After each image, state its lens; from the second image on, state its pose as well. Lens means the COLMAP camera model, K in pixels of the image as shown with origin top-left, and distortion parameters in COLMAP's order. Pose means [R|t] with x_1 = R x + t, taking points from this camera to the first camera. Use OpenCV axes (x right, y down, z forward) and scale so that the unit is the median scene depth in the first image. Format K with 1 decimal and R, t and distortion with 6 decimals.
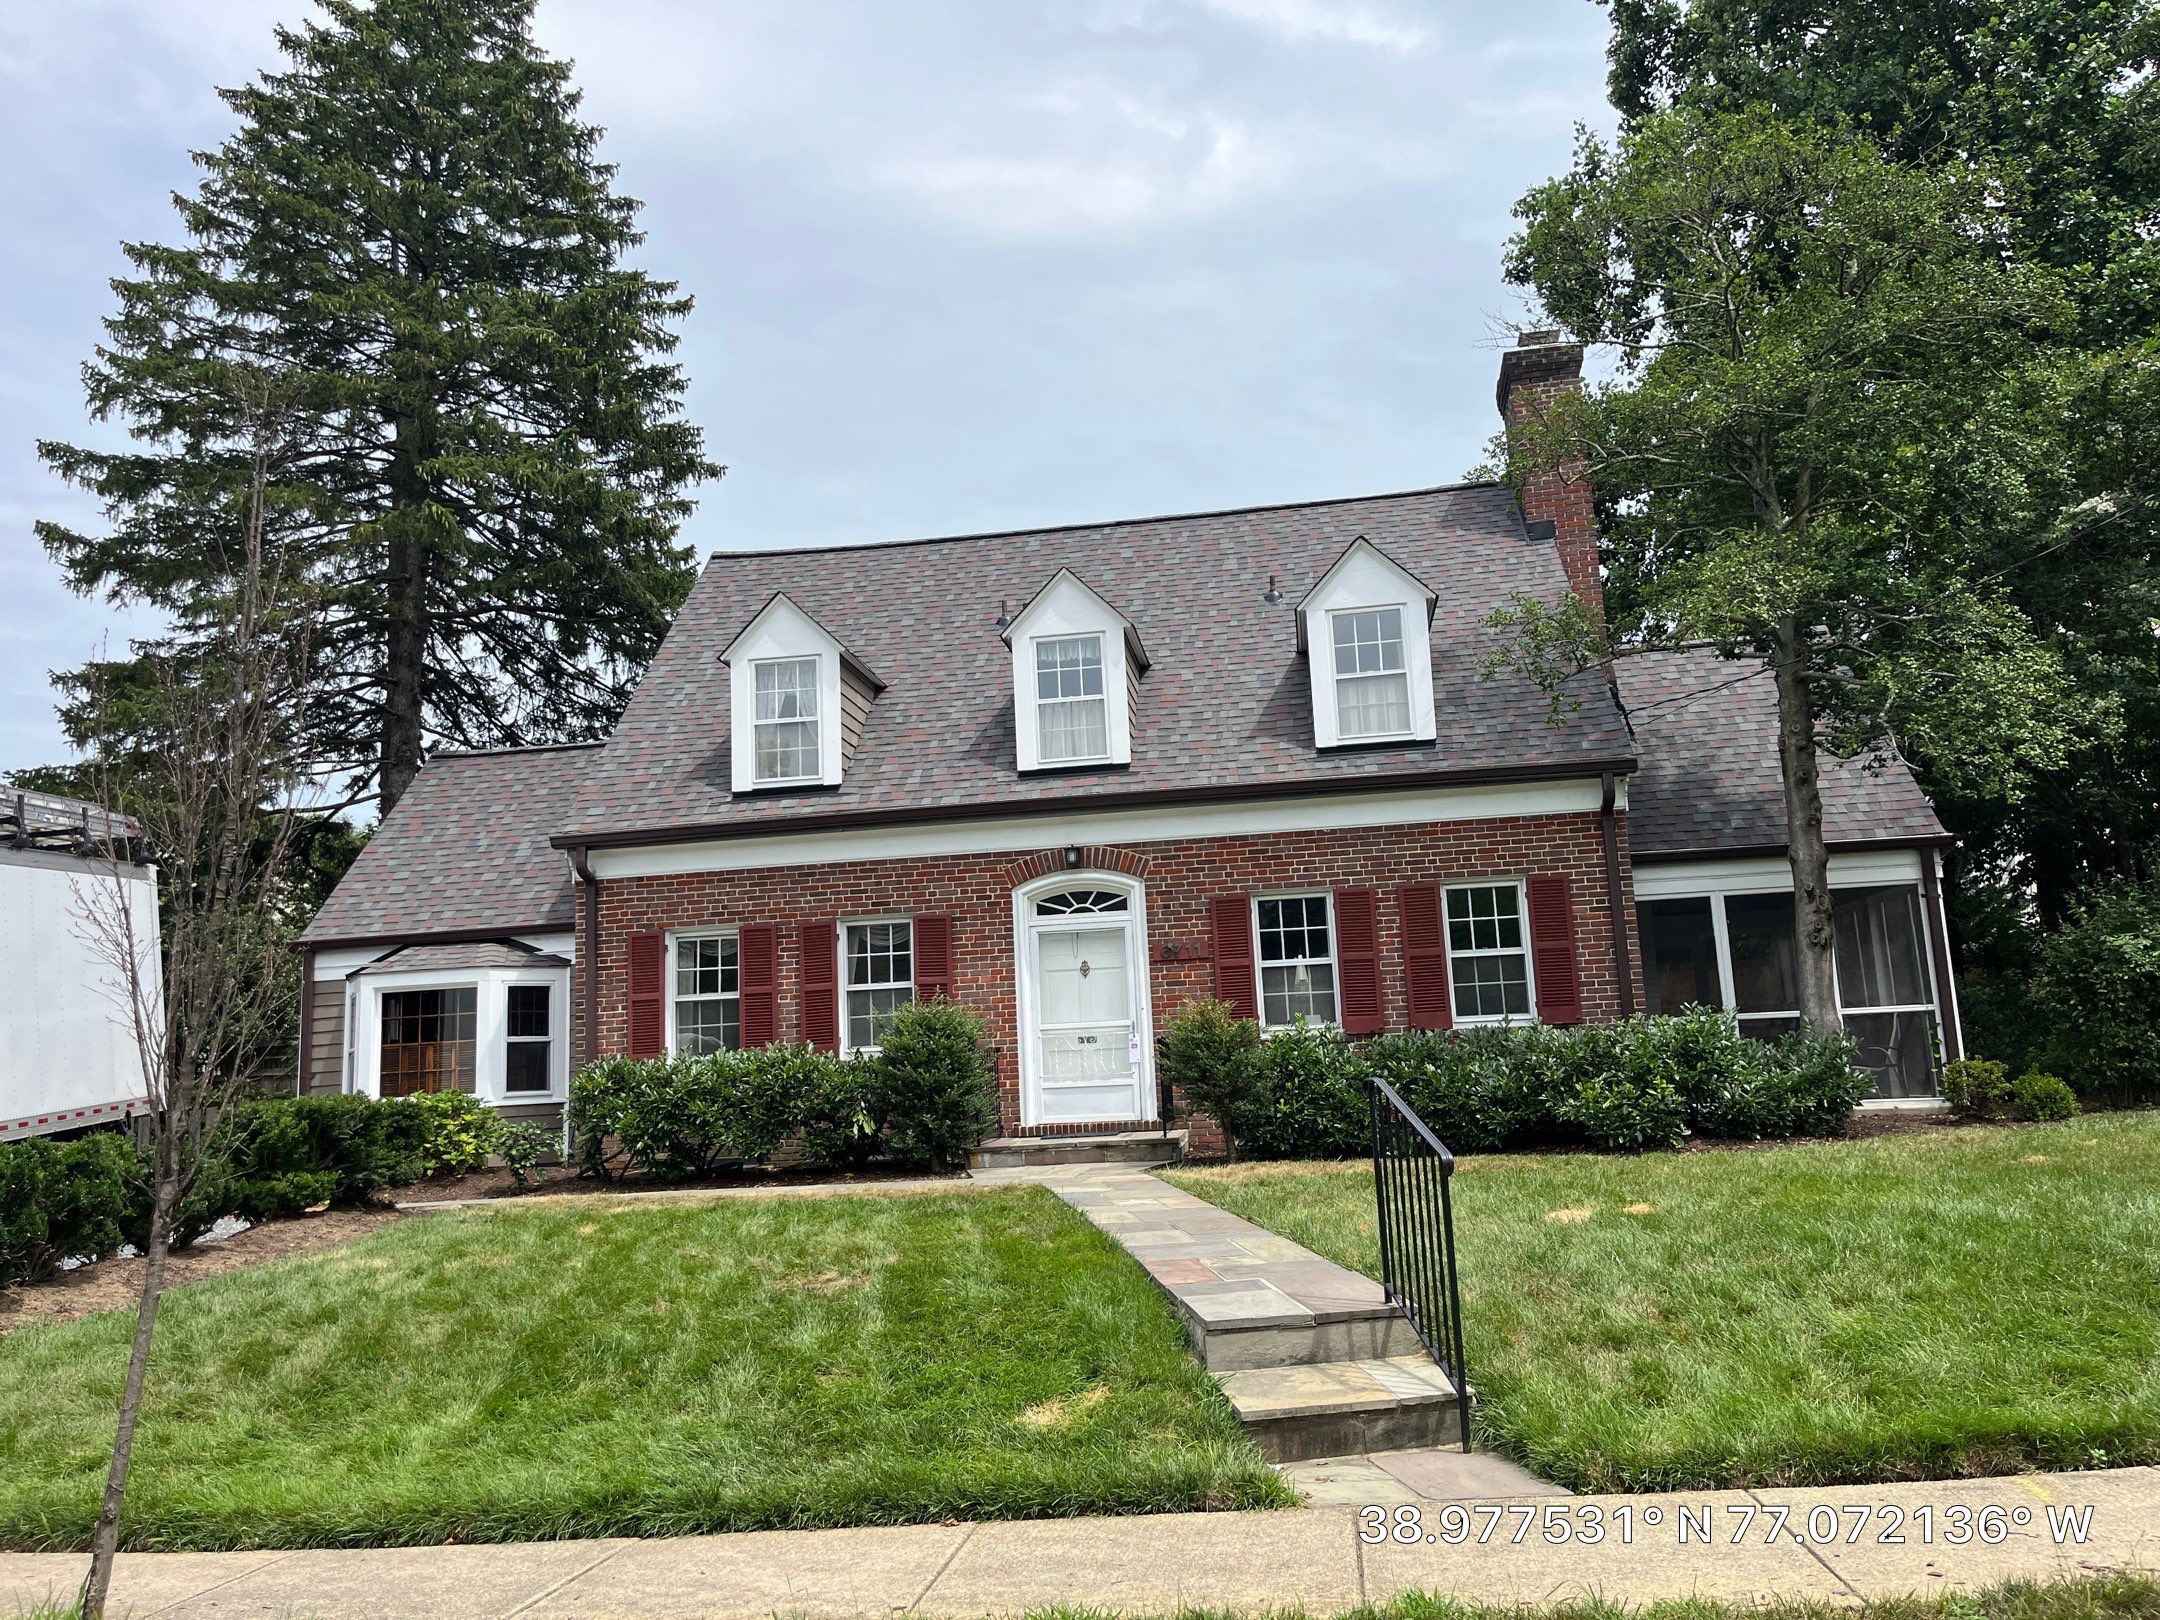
lens RADIAL K [[1602.0, 0, 1090.9], [0, 1602.0, 805.1], [0, 0, 1]] dist [0.044731, -0.001657]
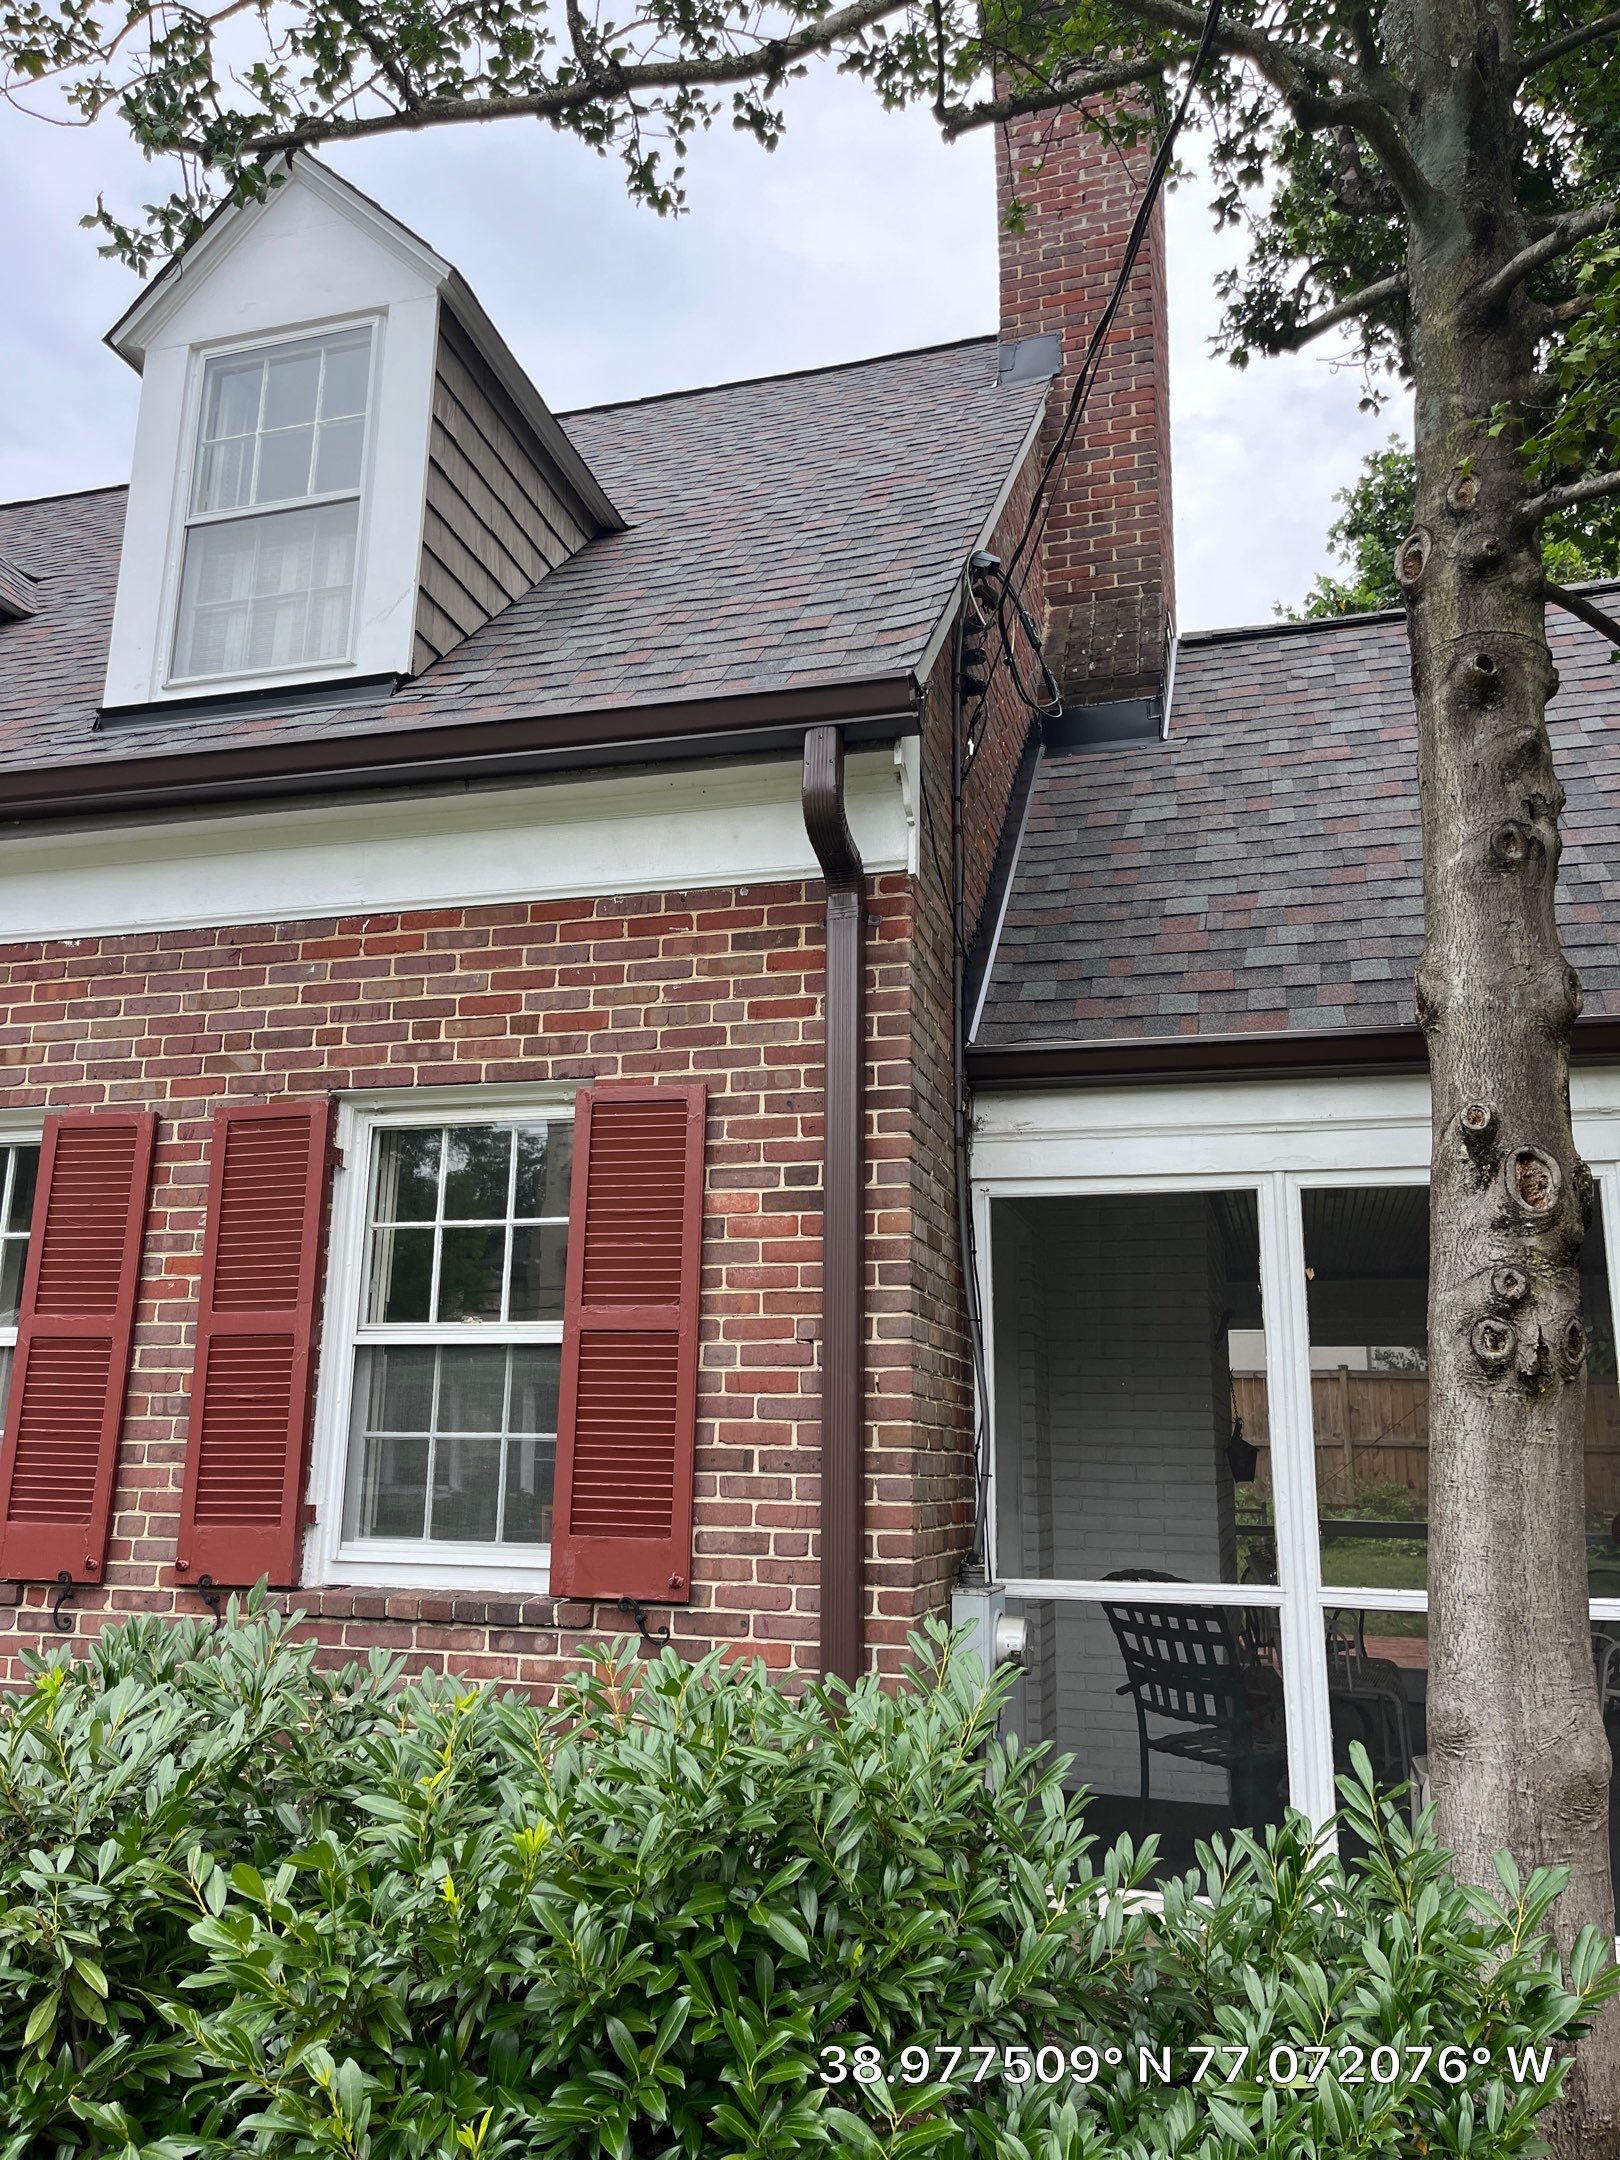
lens RADIAL K [[1602.0, 0, 805.5], [0, 1602.0, 1070.2], [0, 0, 1]] dist [0.044731, -0.001657]
pose [[0.988982, 0.029886, -0.144988, 0.359743], [-0.037573, 0.998013, -0.050574, 0.055450], [0.143188, 0.055464, 0.988140, 0.713396]]
